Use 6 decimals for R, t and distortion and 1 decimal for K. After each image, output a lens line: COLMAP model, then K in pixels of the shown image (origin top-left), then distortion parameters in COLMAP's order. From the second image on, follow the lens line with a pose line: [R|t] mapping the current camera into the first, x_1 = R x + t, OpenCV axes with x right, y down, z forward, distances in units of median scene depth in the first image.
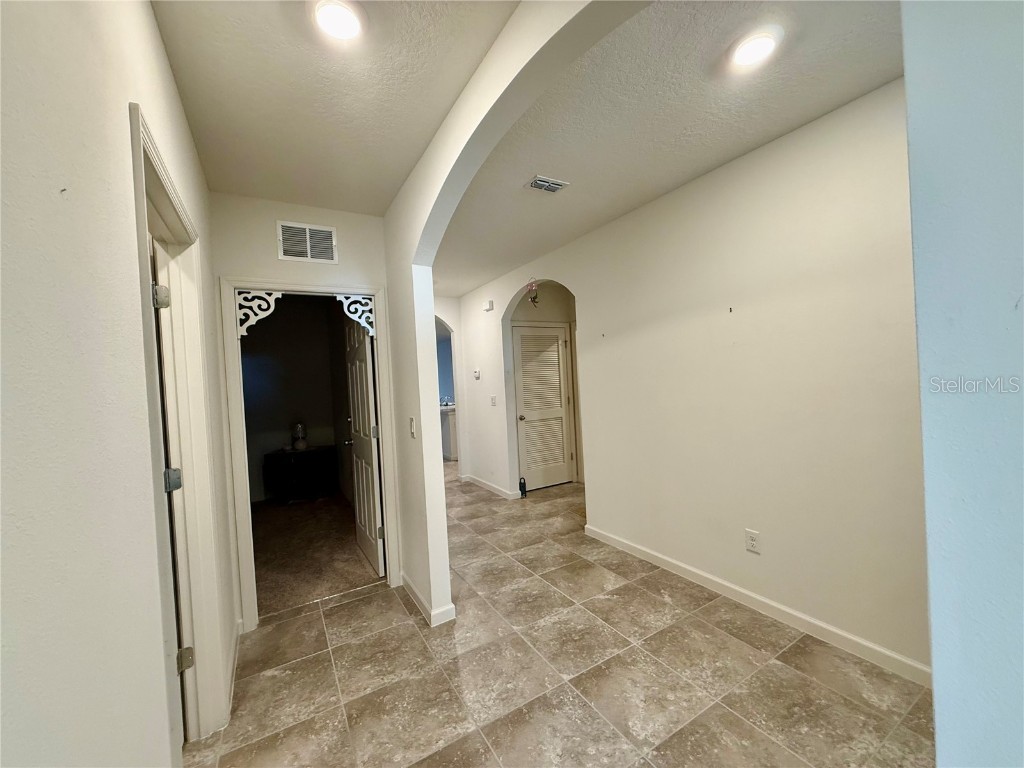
lens RADIAL K [[408.1, 0, 510.9], [0, 408.1, 381.4], [0, 0, 1]] dist [0.000552, 0.000002]
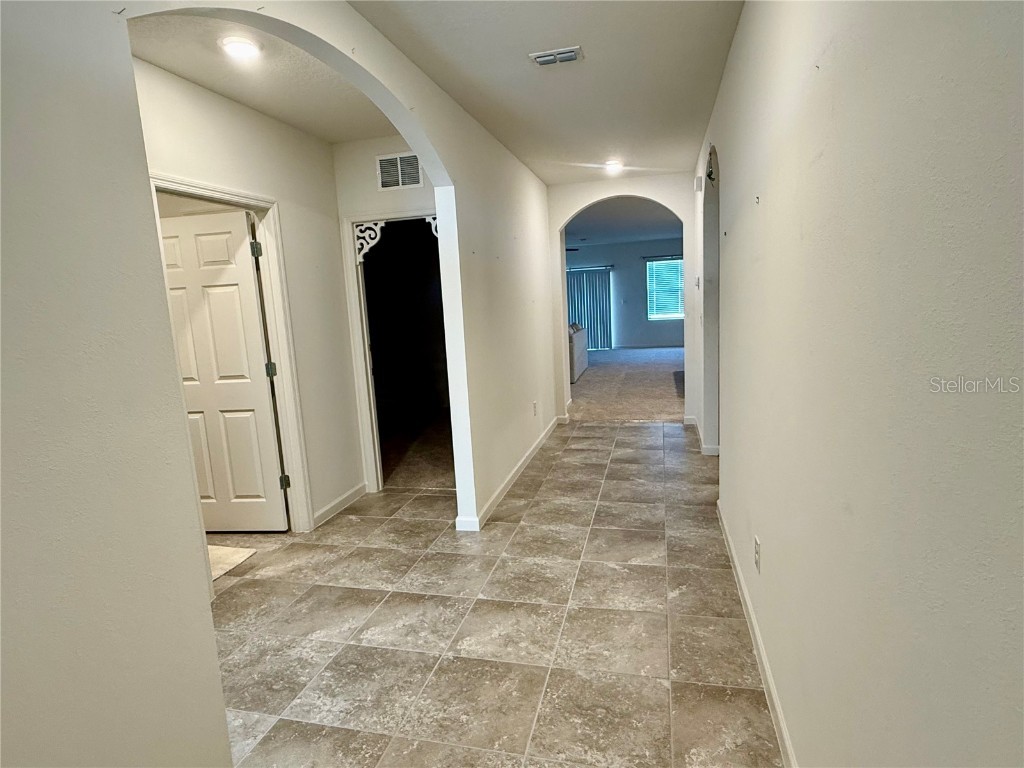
lens RADIAL K [[568.8, 0, 511.0], [0, 568.8, 382.0], [0, 0, 1]] dist [-0.004841, 0.001010]
pose [[0.709663, 0.121839, -0.693926, 0.873357], [0.009443, 0.983200, 0.182286, -0.064702], [0.704478, -0.135914, 0.696591, 0.084491]]
